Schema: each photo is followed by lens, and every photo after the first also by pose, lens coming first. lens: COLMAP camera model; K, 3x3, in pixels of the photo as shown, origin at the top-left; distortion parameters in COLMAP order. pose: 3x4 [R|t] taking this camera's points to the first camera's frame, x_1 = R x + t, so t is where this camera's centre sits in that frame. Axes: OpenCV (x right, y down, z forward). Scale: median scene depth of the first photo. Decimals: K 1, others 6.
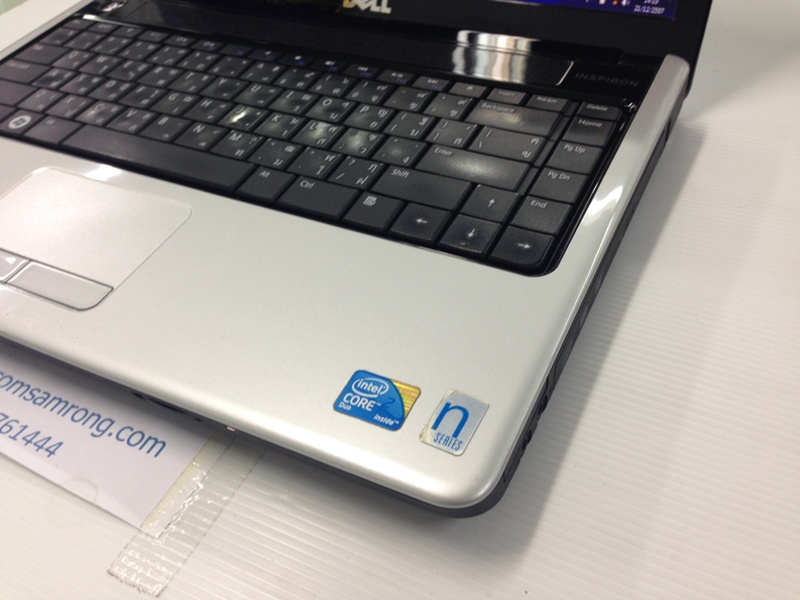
lens RADIAL K [[763.4, 0, 401.1], [0, 763.4, 294.4], [0, 0, 1]] dist [0.035698, 0.000000]
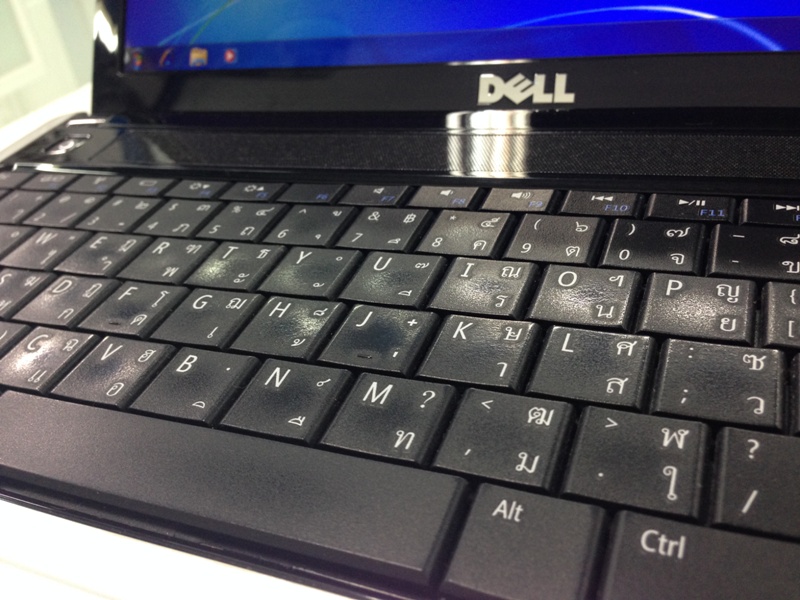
lens RADIAL K [[763.4, 0, 402.5], [0, 763.4, 300.0], [0, 0, 1]] dist [0.035698, 0.000000]
pose [[0.993736, -0.105045, 0.038129, -0.186443], [0.109997, 0.979662, -0.167820, -0.161232], [-0.019725, 0.170963, 0.985080, 0.525097]]
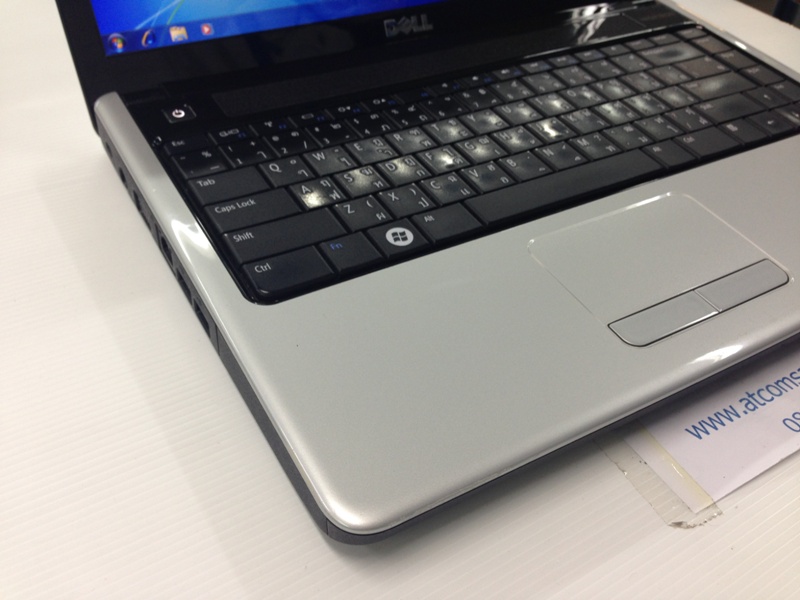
lens RADIAL K [[763.4, 0, 401.5], [0, 763.4, 306.9], [0, 0, 1]] dist [0.035698, 0.000000]
pose [[0.517454, -0.475086, 0.711712, -1.028002], [0.499302, 0.843085, 0.199761, -0.301517], [-0.694938, 0.251992, 0.673469, 0.464578]]
